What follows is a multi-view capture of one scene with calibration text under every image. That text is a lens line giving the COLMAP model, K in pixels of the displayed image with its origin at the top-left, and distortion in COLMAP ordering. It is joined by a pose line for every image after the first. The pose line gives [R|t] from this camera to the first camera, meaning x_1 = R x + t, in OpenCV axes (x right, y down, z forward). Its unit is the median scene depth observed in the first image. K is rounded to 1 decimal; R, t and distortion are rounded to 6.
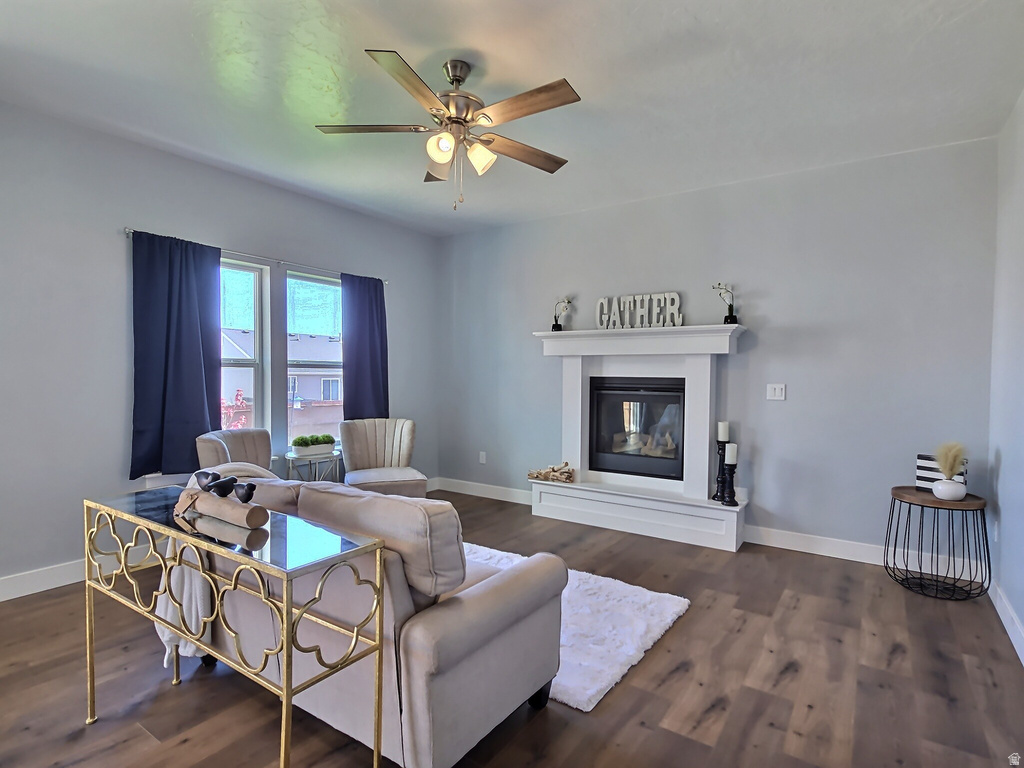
lens RADIAL K [[538.3, 0, 506.6], [0, 538.3, 384.0], [0, 0, 1]] dist [0.003073, 0.000316]
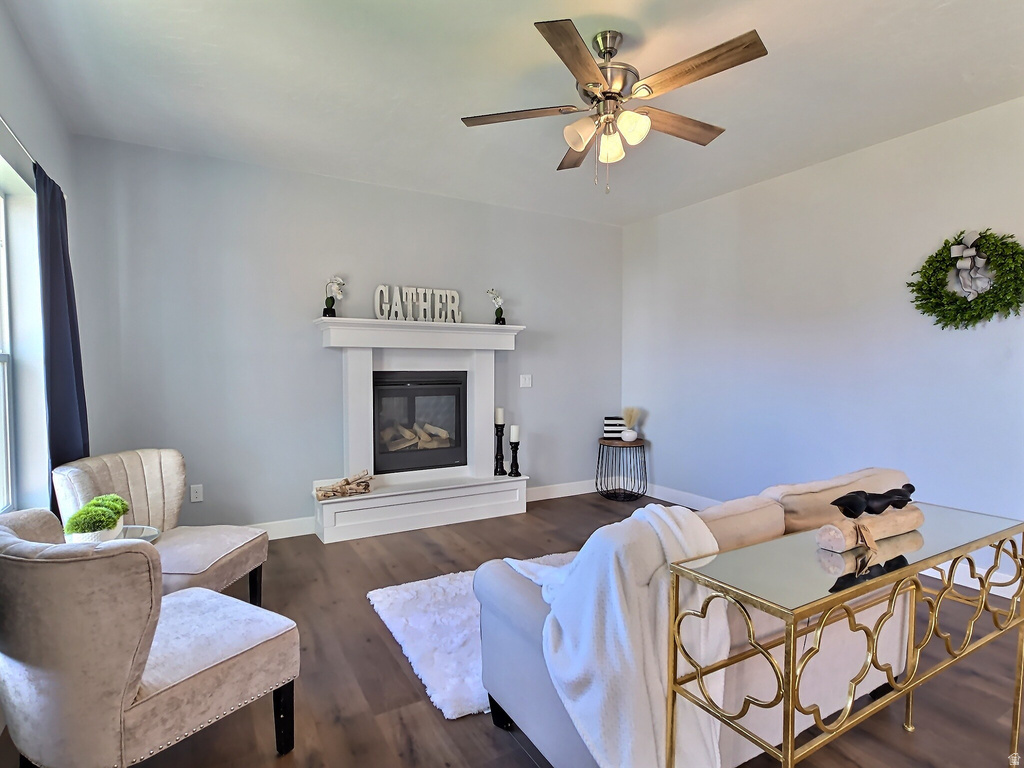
lens RADIAL K [[538.3, 0, 516.5], [0, 538.3, 387.8], [0, 0, 1]] dist [0.003073, 0.000316]
pose [[0.435521, -0.039281, 0.899321, -0.595251], [0.024122, 0.999198, 0.031961, -0.009680], [-0.899856, 0.007774, 0.436119, 0.426182]]
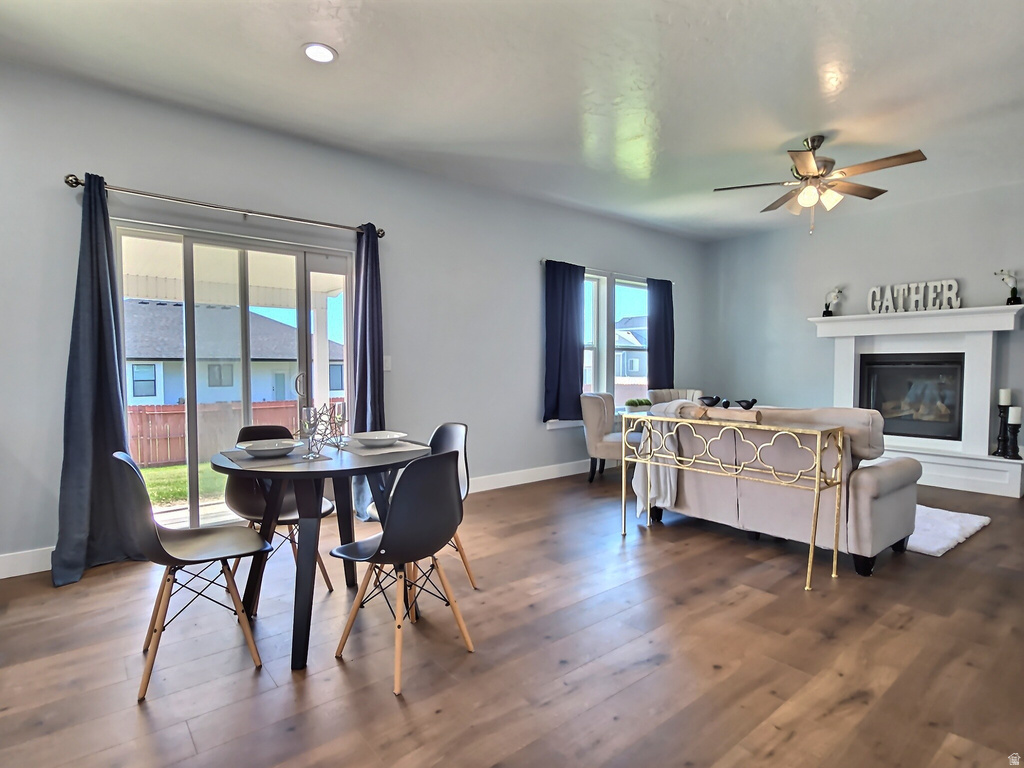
lens RADIAL K [[538.3, 0, 508.3], [0, 538.3, 386.6], [0, 0, 1]] dist [0.003073, 0.000316]
pose [[0.960099, 0.000402, -0.279658, -0.283638], [0.004699, 0.999835, 0.017568, 0.036874], [0.279619, -0.018181, 0.959939, -0.393939]]
